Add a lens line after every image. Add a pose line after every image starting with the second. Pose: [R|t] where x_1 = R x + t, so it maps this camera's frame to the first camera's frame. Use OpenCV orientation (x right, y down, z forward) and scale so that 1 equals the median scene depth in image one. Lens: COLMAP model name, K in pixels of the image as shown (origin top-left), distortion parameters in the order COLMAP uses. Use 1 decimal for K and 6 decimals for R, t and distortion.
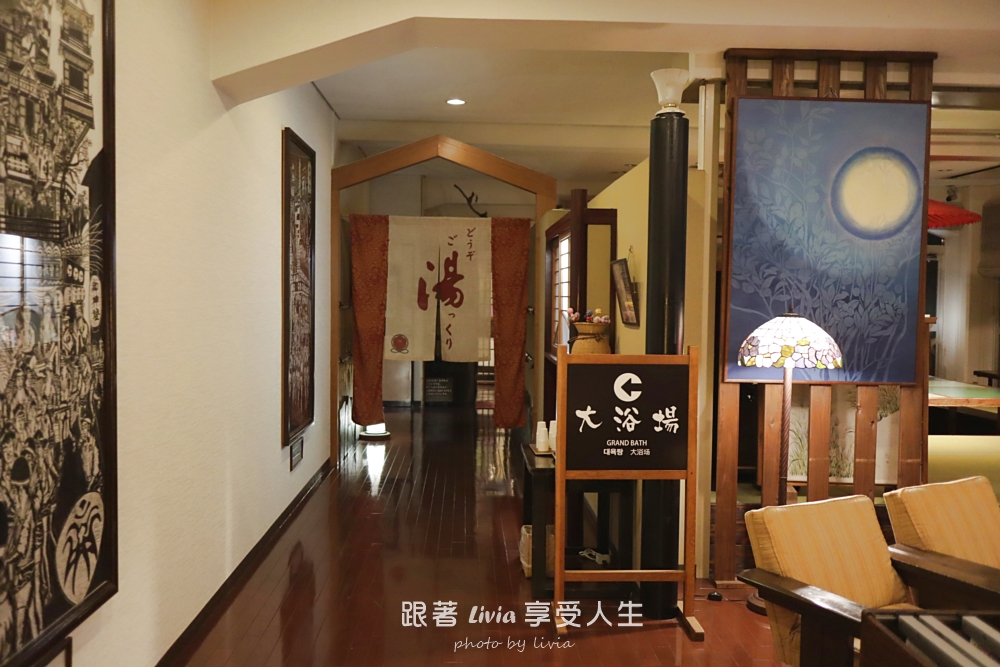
lens RADIAL K [[1023.3, 0, 499.0], [0, 1023.3, 337.6], [0, 0, 1]] dist [-0.003680, 0.000000]
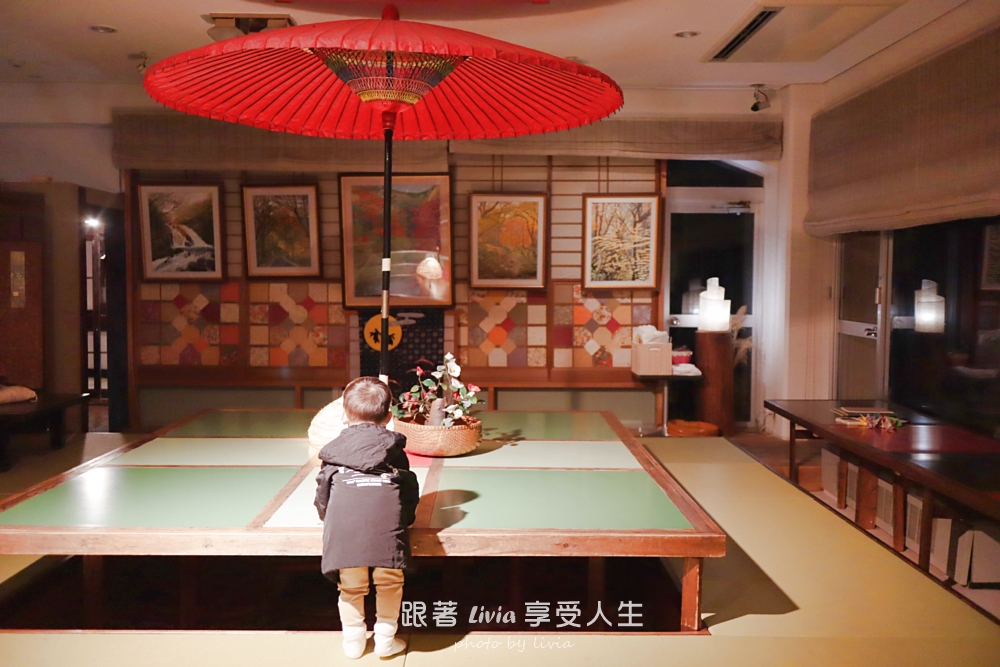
lens RADIAL K [[1023.3, 0, 498.4], [0, 1023.3, 332.5], [0, 0, 1]] dist [-0.003680, 0.000000]
pose [[0.999657, -0.005088, -0.025688, 0.806006], [0.005208, 0.999976, 0.004603, -0.018709], [0.025664, -0.004735, 0.999659, 1.049198]]
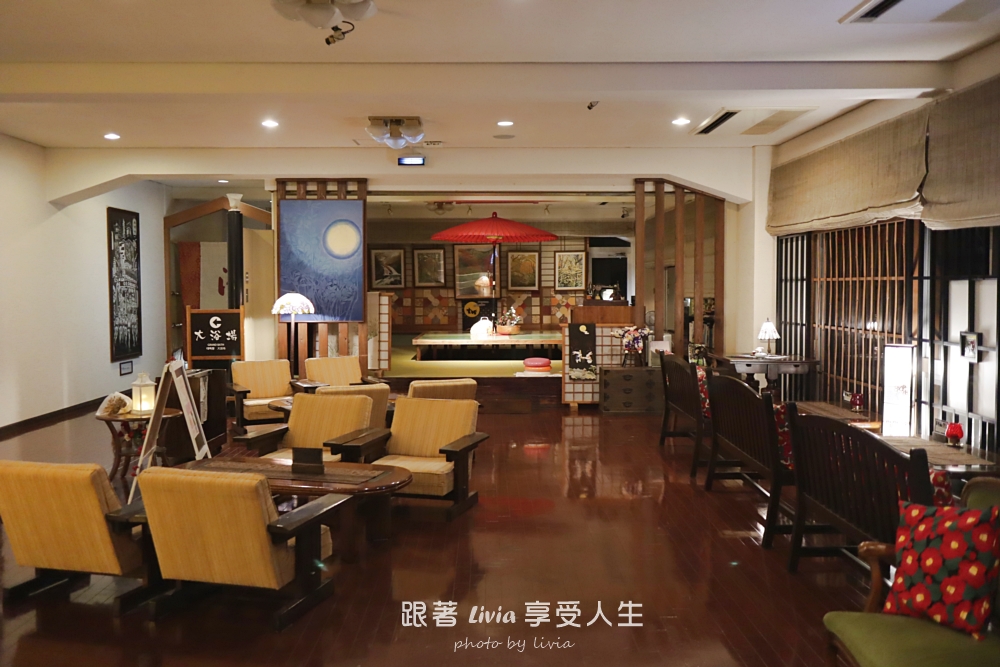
lens RADIAL K [[1023.3, 0, 501.5], [0, 1023.3, 331.3], [0, 0, 1]] dist [-0.003680, 0.000000]
pose [[0.999645, -0.015734, -0.021519, 0.776458], [0.015780, 0.999873, 0.002000, 0.067794], [0.021484, -0.002339, 0.999766, -1.307027]]
